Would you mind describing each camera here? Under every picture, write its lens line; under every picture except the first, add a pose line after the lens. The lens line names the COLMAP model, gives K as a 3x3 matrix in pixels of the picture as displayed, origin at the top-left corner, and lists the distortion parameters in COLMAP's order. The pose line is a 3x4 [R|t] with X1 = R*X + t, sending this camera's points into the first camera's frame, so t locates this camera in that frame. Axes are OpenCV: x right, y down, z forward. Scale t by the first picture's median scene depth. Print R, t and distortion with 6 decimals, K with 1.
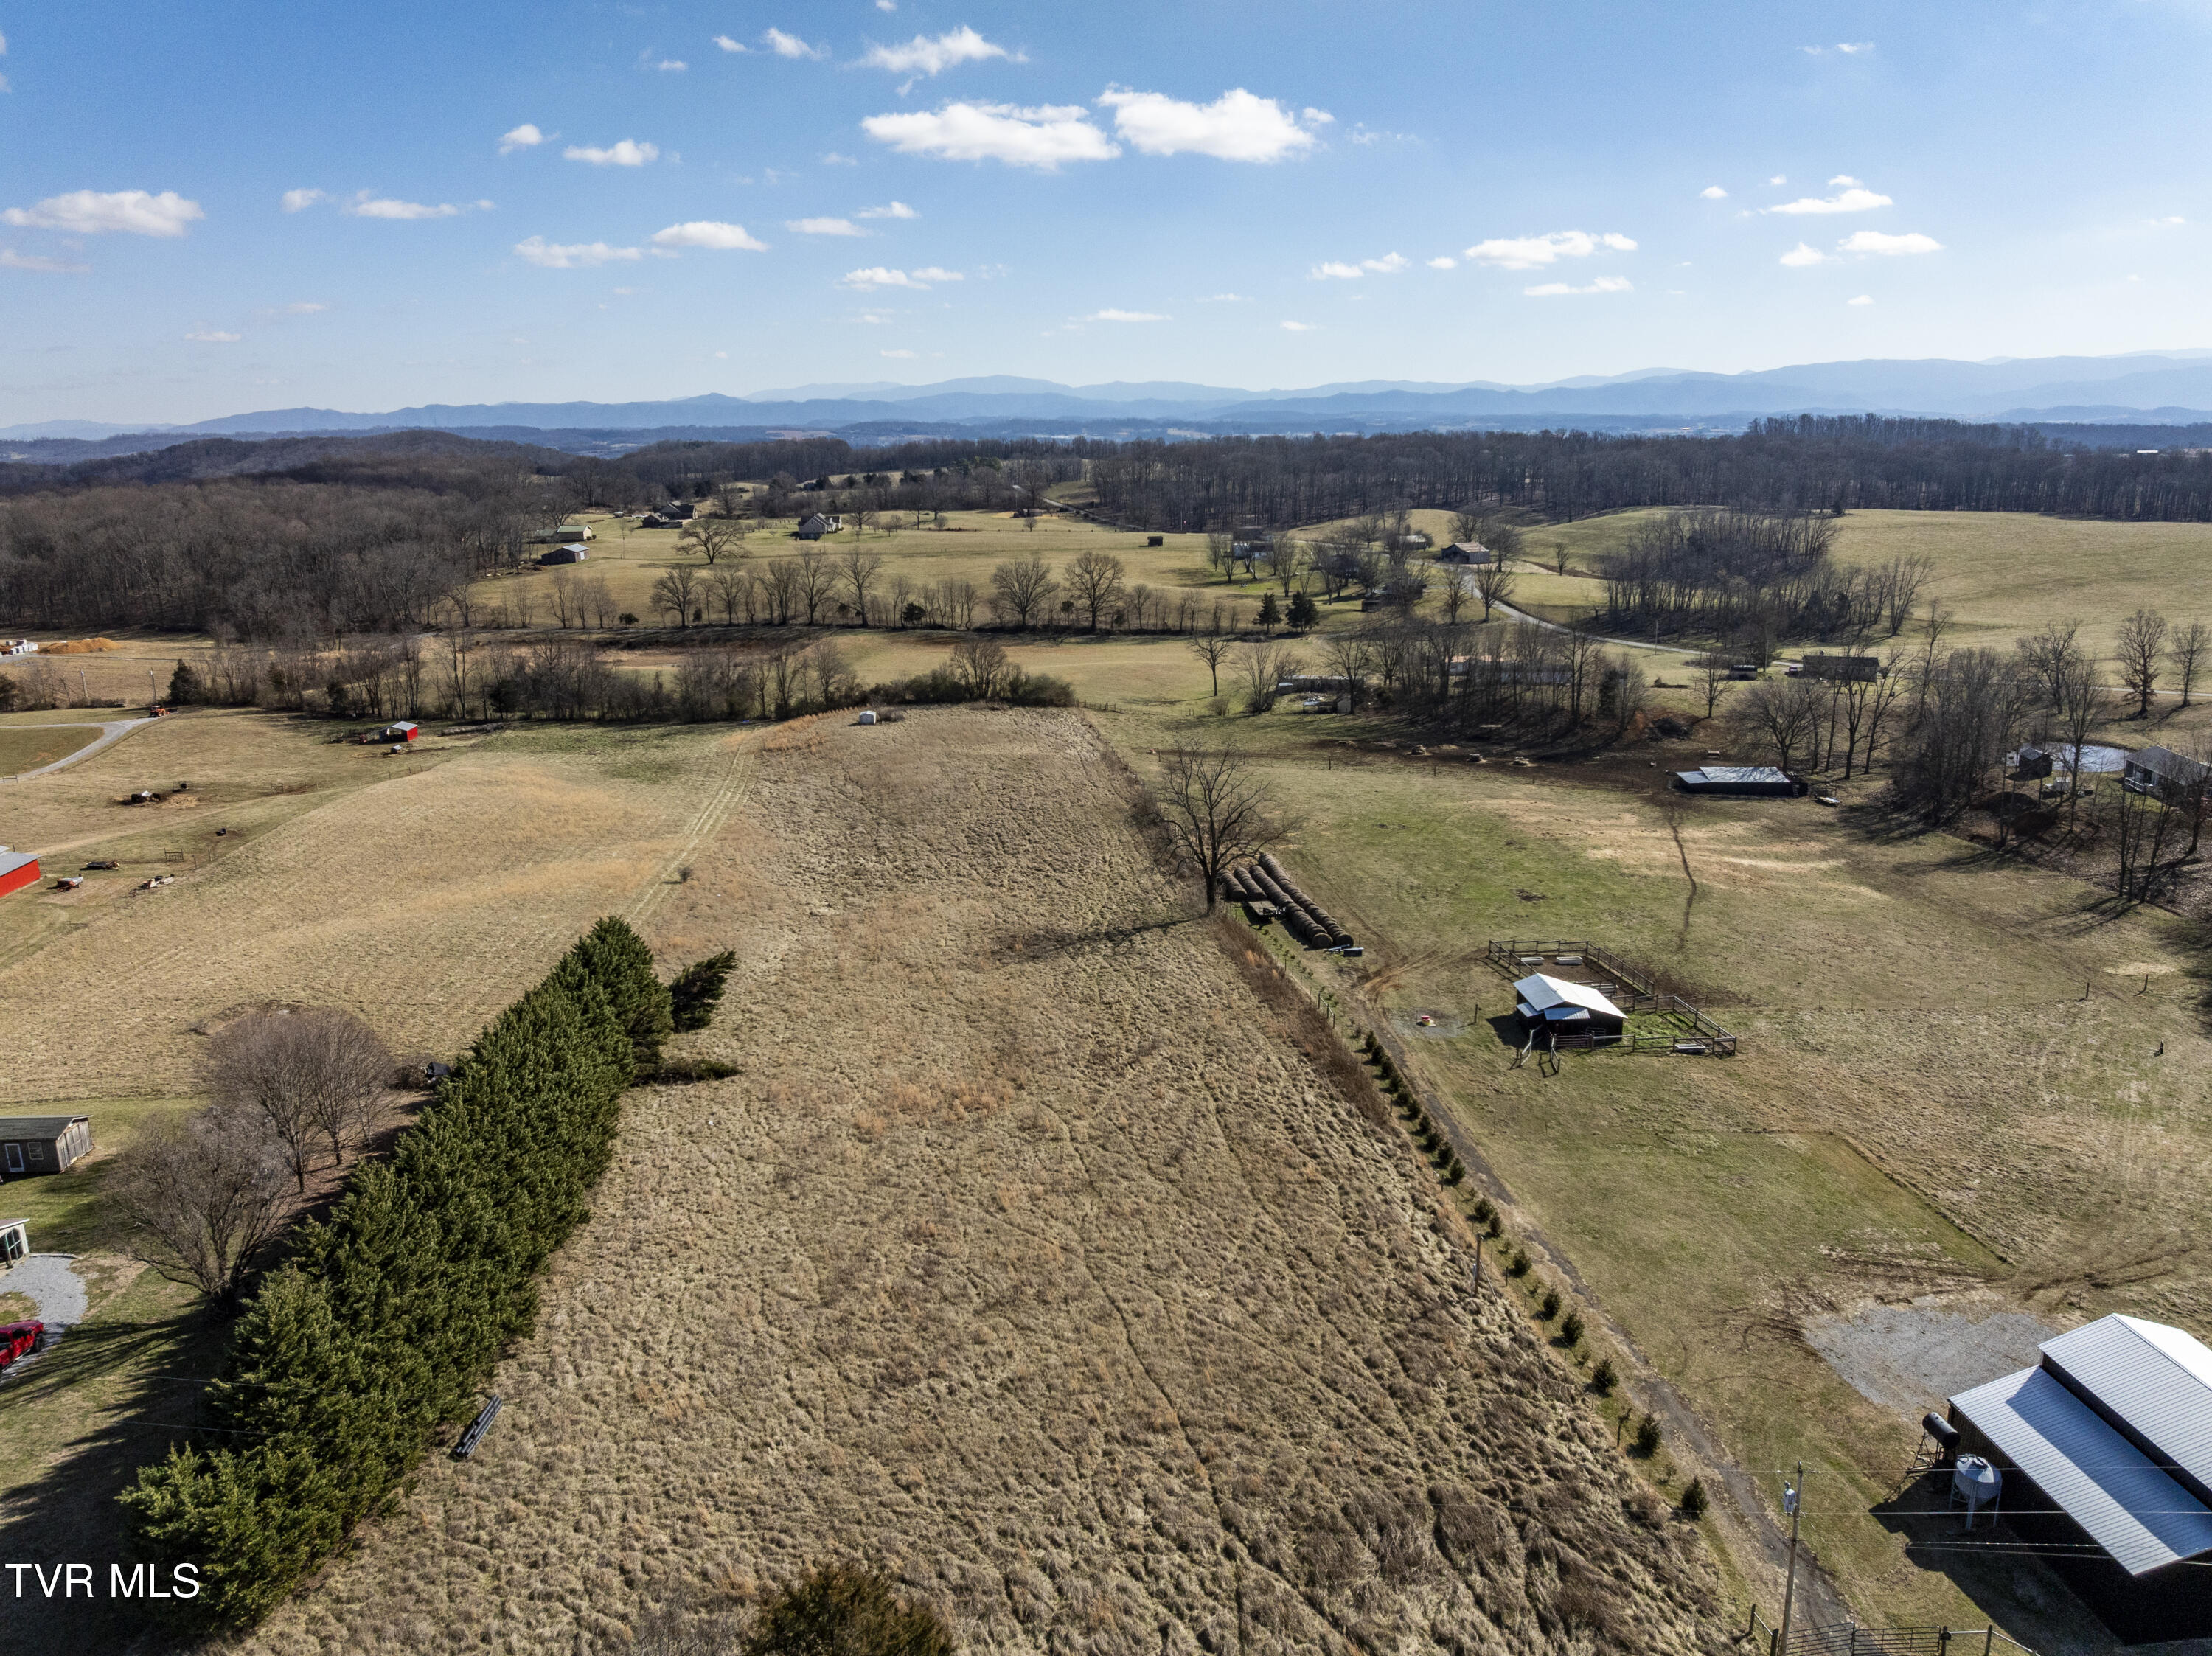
lens RADIAL K [[1554.5, 0, 1115.3], [0, 1554.5, 822.1], [0, 0, 1]] dist [-0.030892, -0.008591]
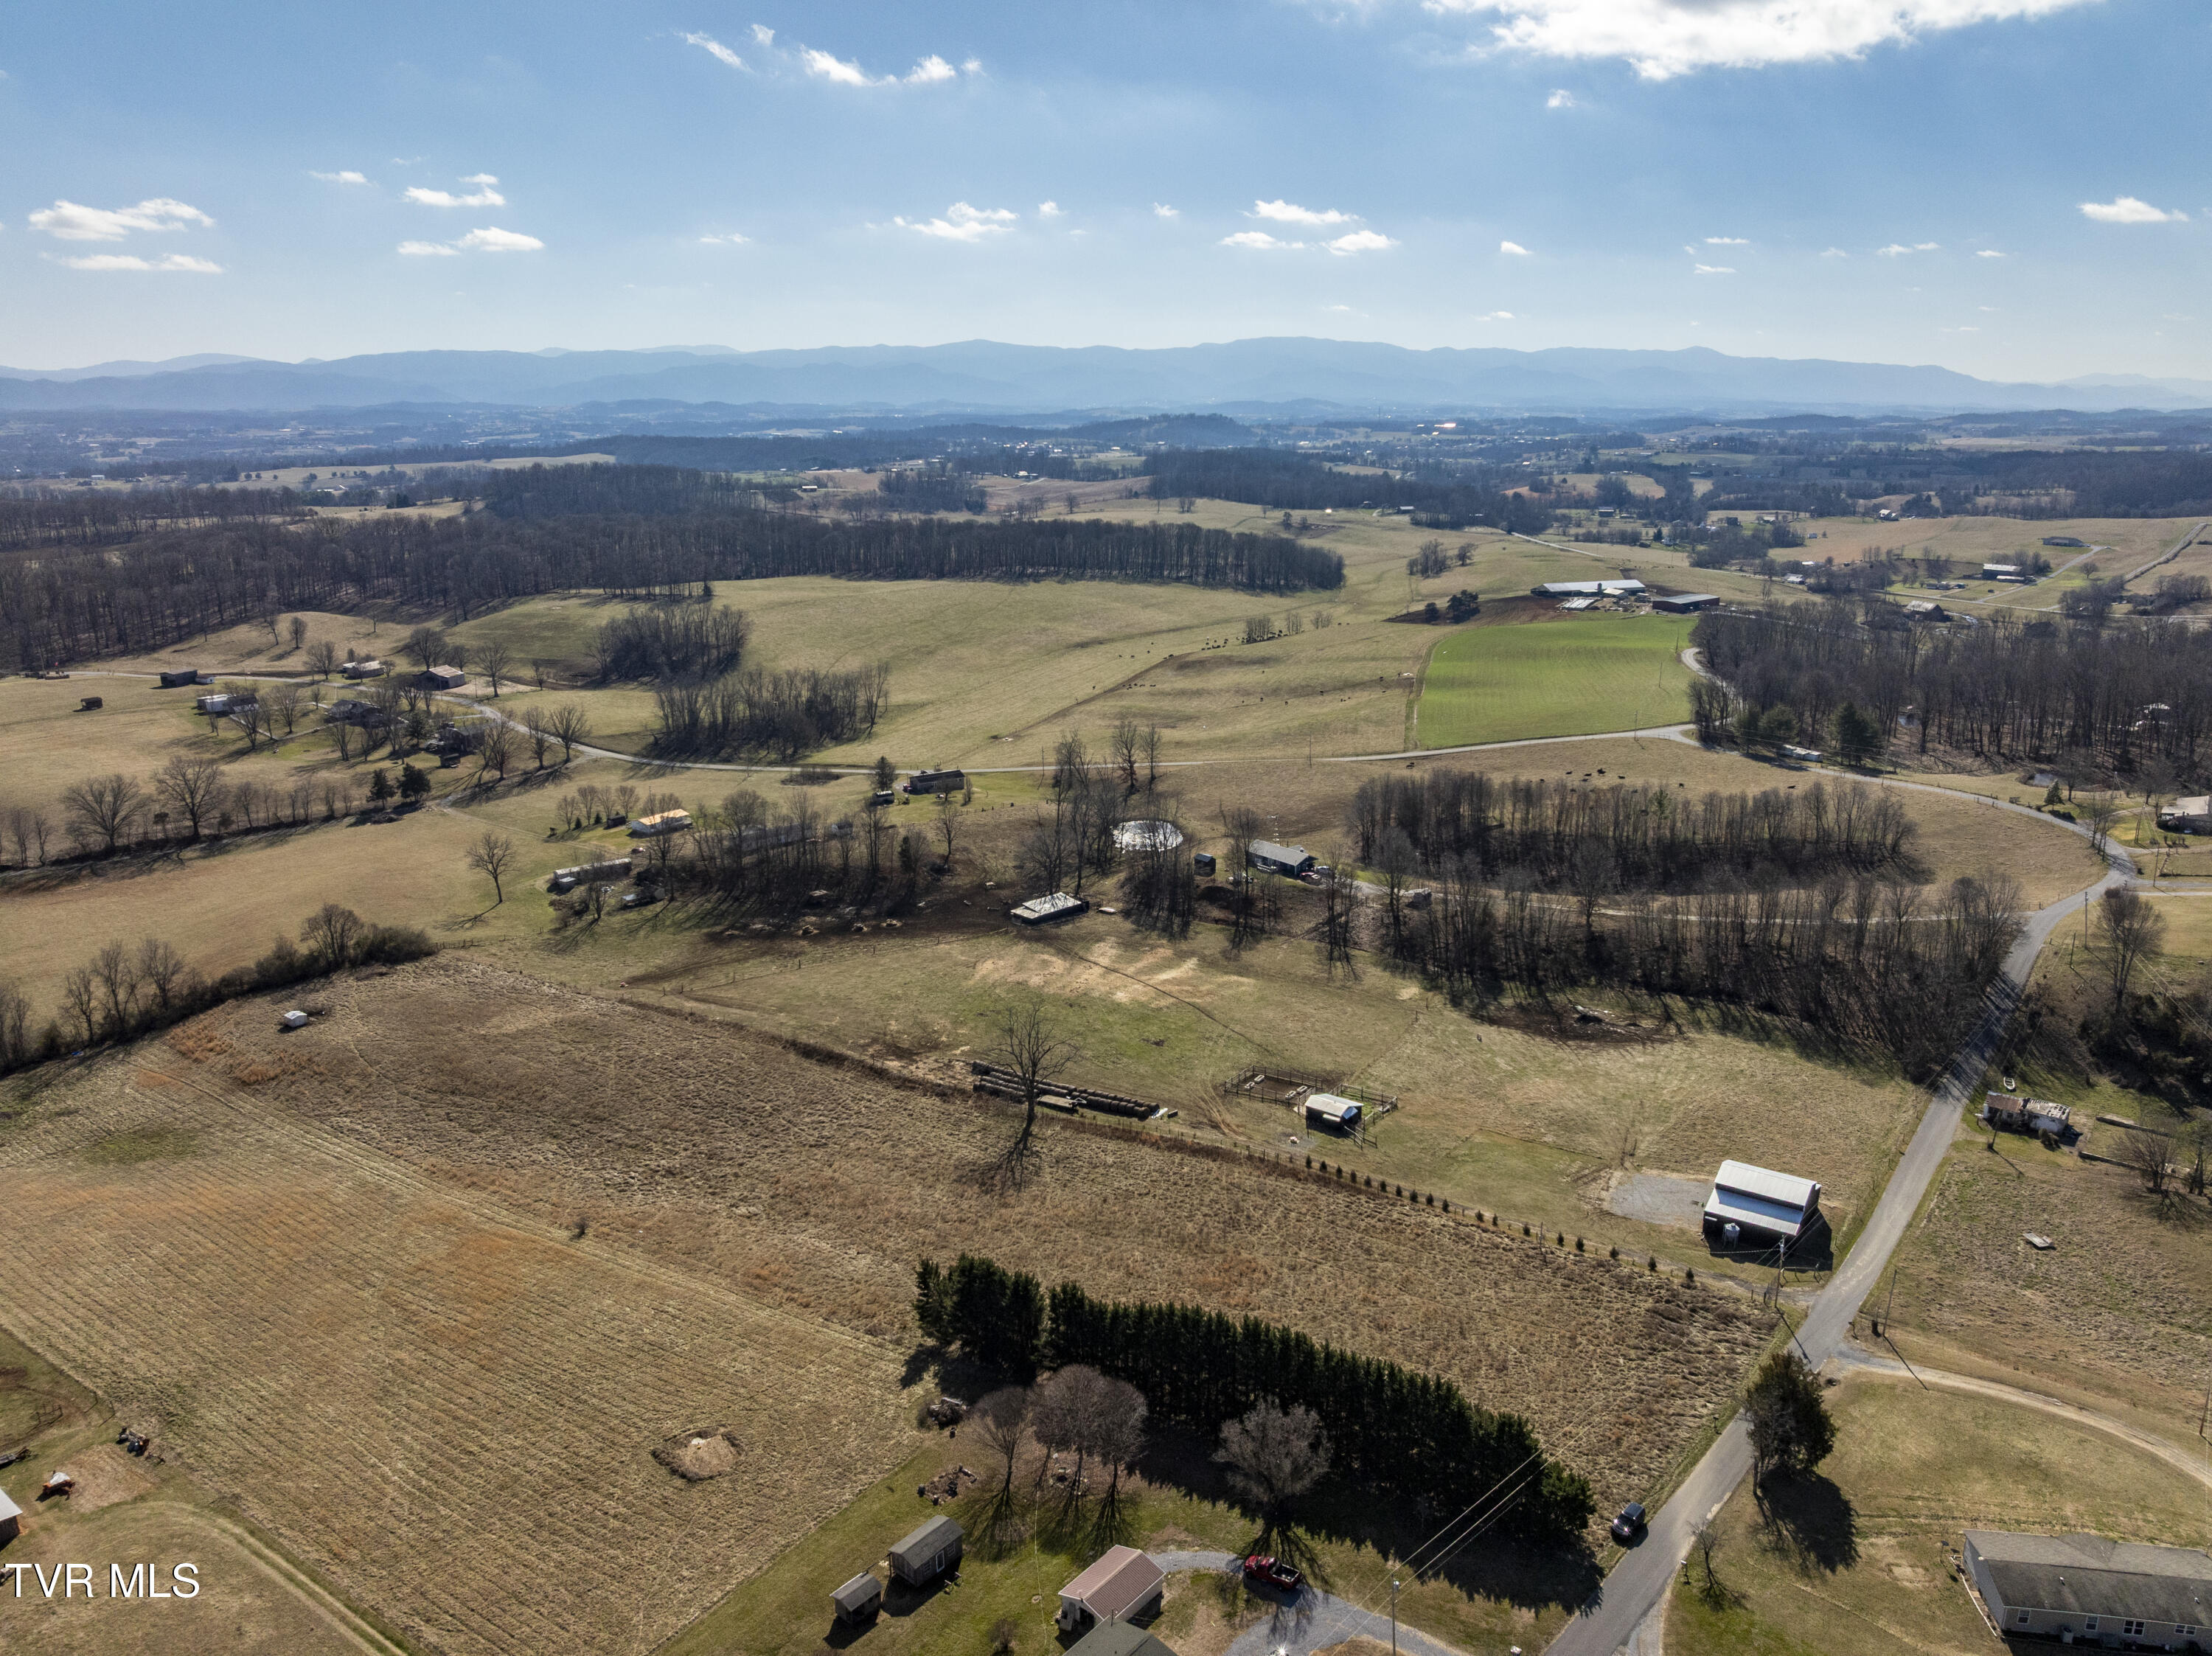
lens RADIAL K [[1554.5, 0, 1115.3], [0, 1554.5, 822.1], [0, 0, 1]] dist [-0.030892, -0.008591]
pose [[0.665747, -0.182892, 0.723417, -0.770478], [0.177343, 0.980499, 0.084681, -0.278411], [-0.724797, 0.071917, 0.685199, -0.085503]]
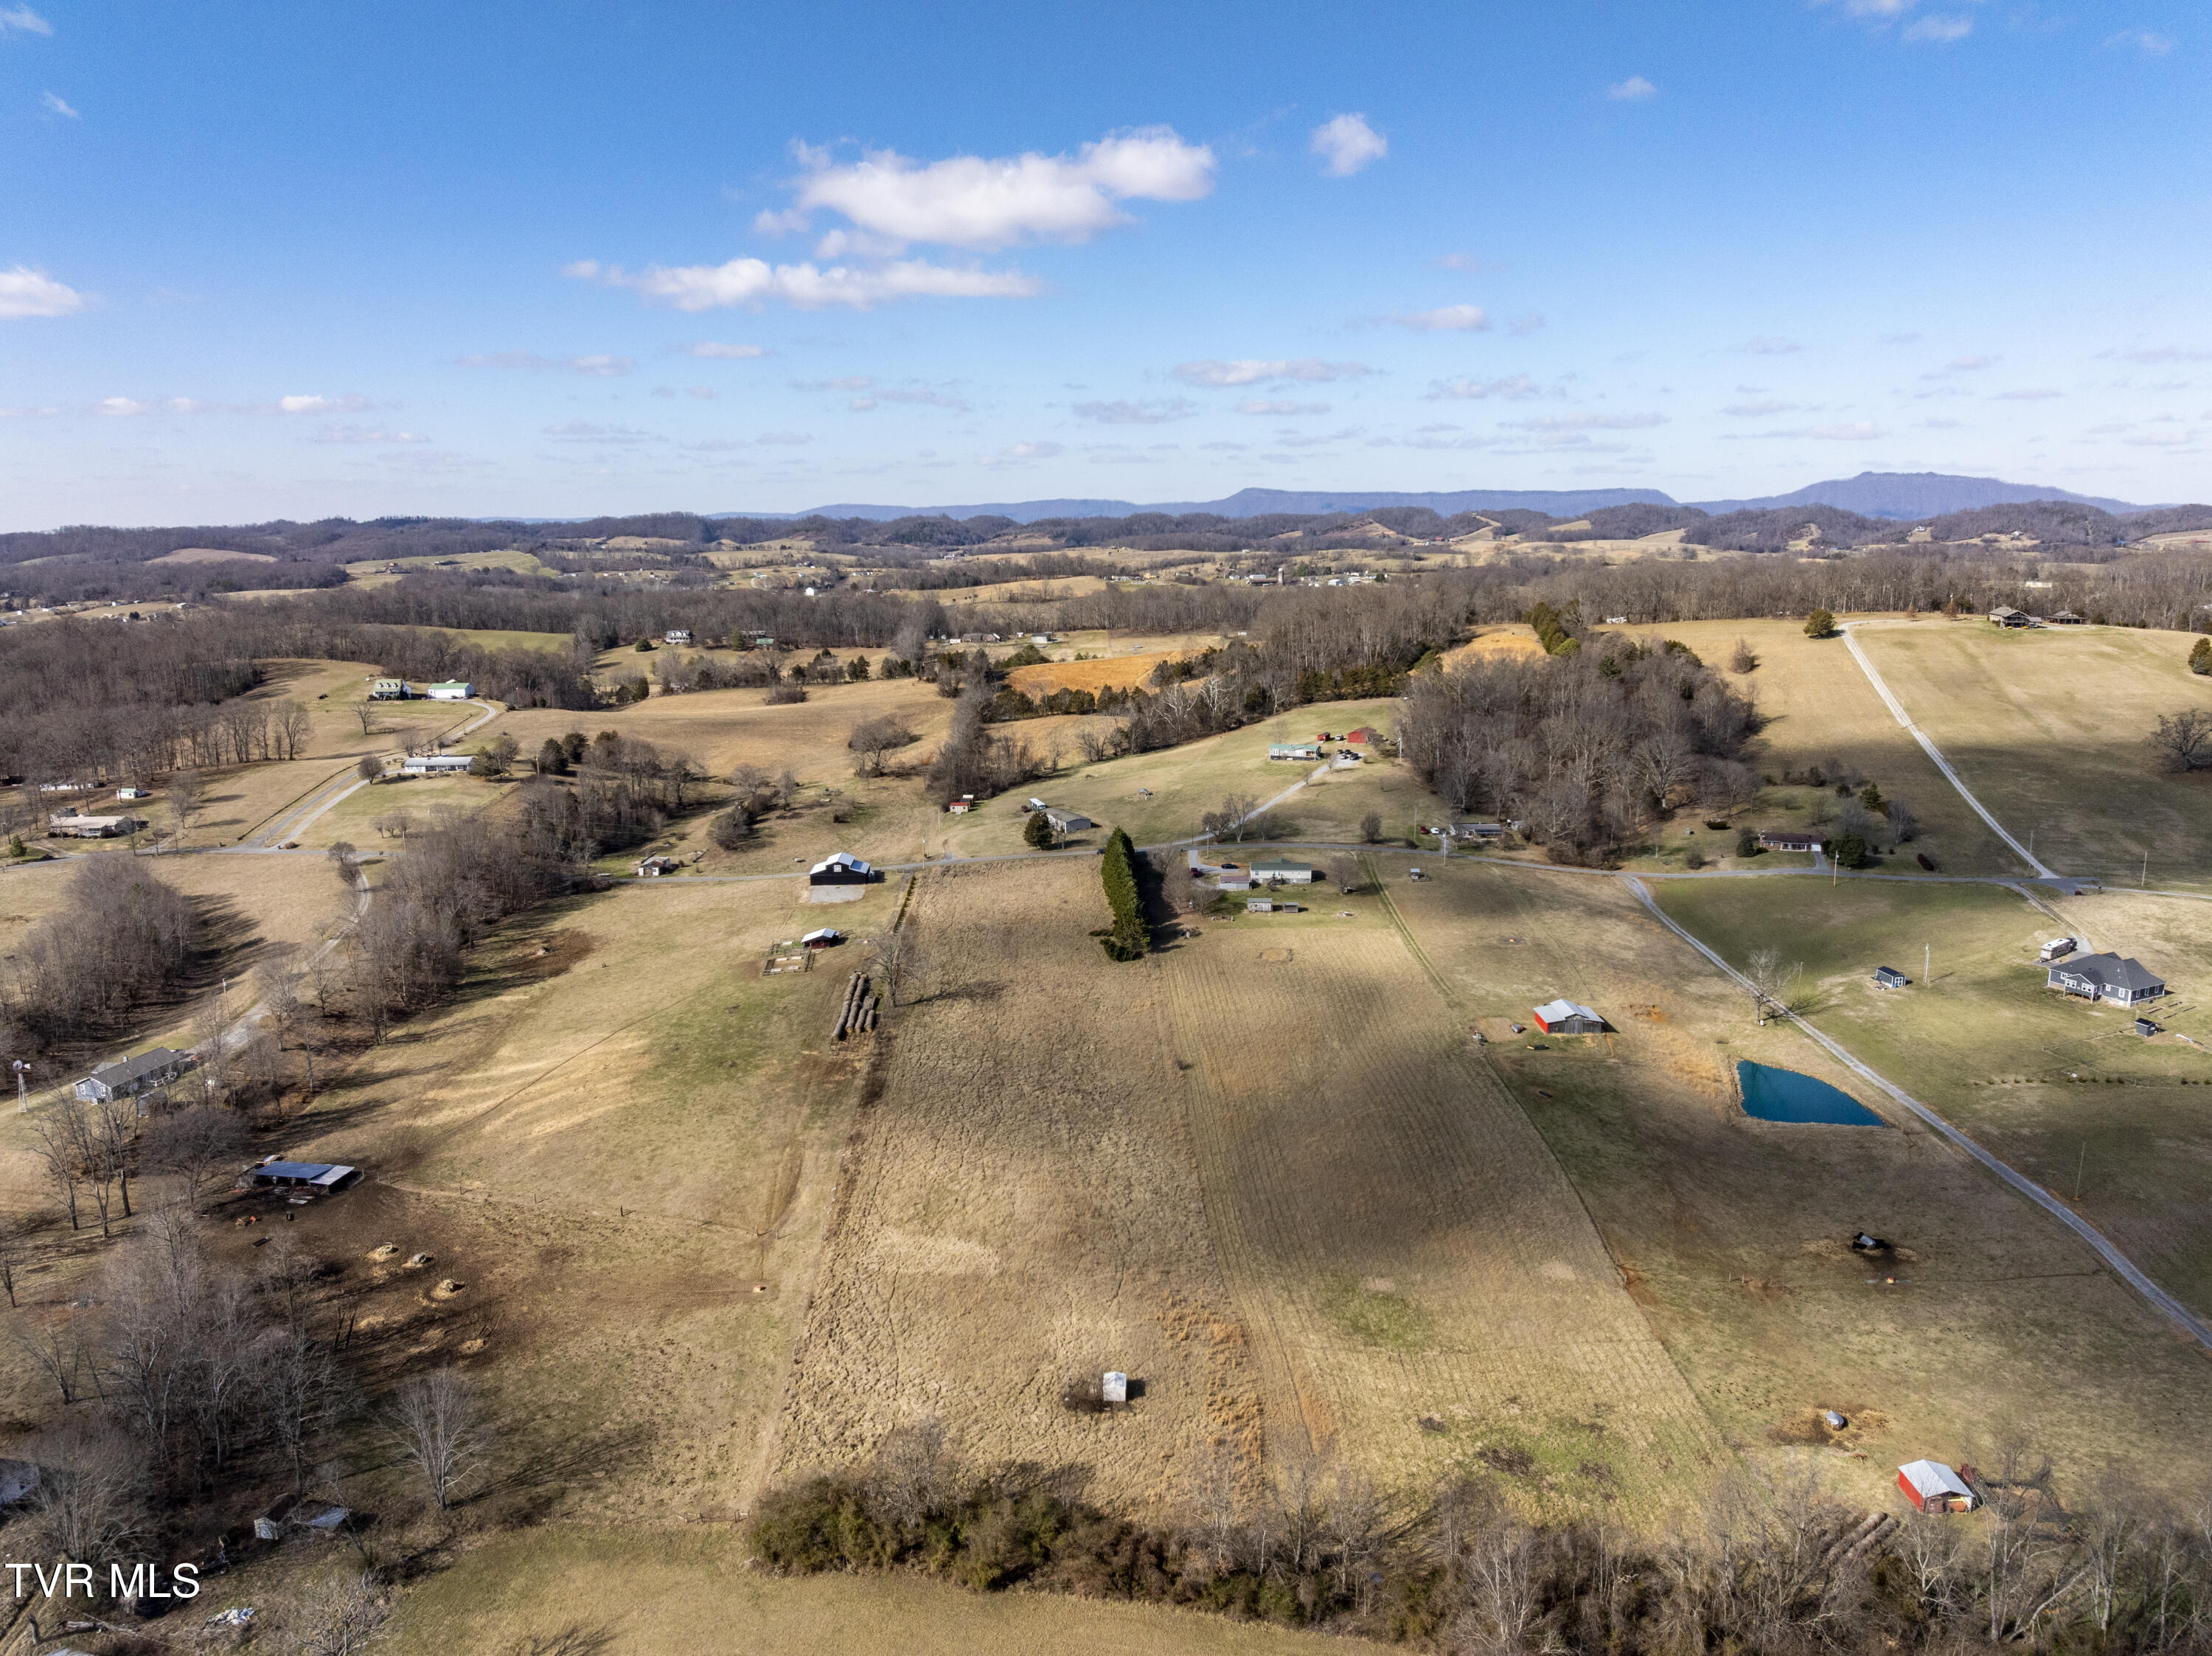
lens RADIAL K [[1554.5, 0, 1115.3], [0, 1554.5, 822.1], [0, 0, 1]] dist [-0.030892, -0.008591]
pose [[-0.997340, 0.010521, 0.072120, -0.321188], [0.040781, 0.900681, 0.432562, -0.881268], [-0.060406, 0.434353, -0.898715, 2.313848]]
